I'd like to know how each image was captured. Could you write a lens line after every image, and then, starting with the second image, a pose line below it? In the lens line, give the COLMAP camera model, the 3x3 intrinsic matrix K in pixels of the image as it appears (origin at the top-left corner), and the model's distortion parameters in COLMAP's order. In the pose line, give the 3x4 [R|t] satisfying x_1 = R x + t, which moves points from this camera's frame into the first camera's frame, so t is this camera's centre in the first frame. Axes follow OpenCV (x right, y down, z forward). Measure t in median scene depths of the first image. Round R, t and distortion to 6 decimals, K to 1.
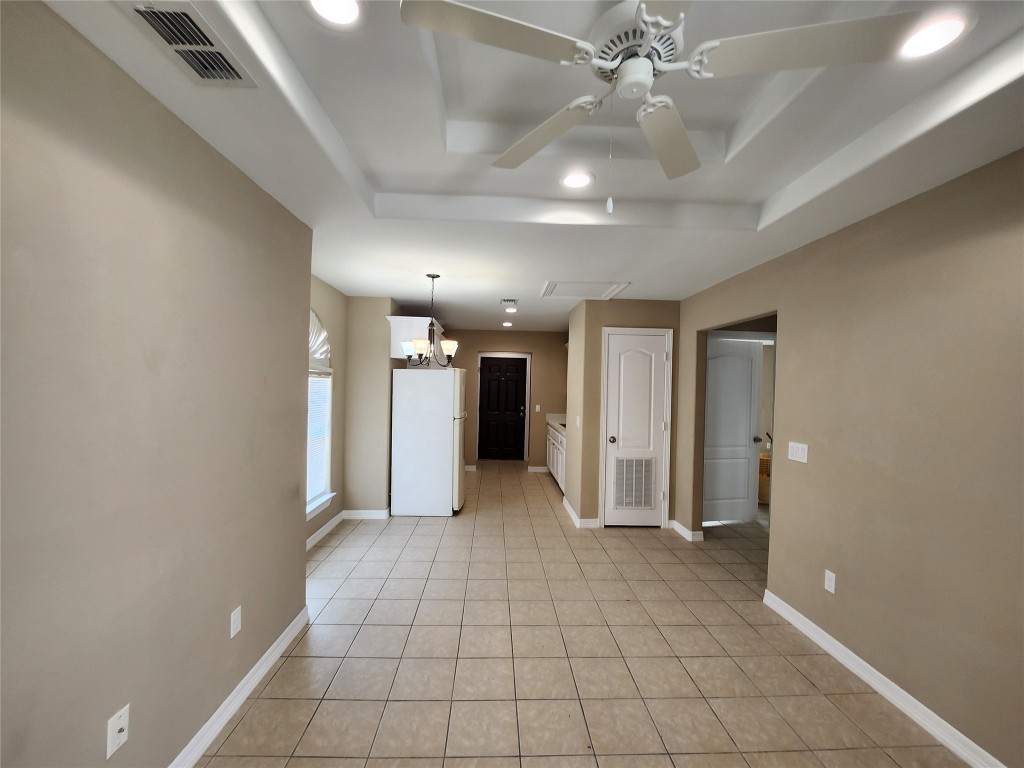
lens RADIAL K [[416.3, 0, 509.3], [0, 416.3, 377.7], [0, 0, 1]] dist [-0.001475, 0.000172]
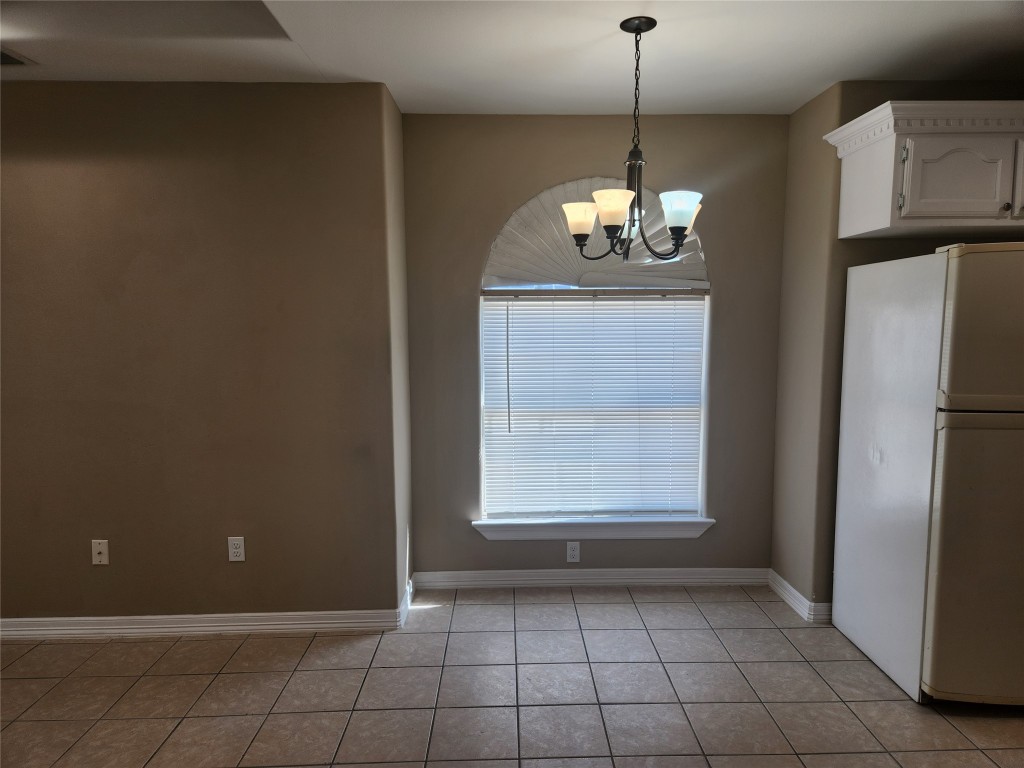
lens RADIAL K [[698.0, 0, 509.0], [0, 698.0, 385.6], [0, 0, 1]] dist [0.051587, -0.000013]
pose [[-0.024587, 0.078649, -0.996599, 0.457083], [0.031149, 0.996477, 0.077871, 0.032375], [0.999212, -0.029128, -0.026950, 0.777405]]
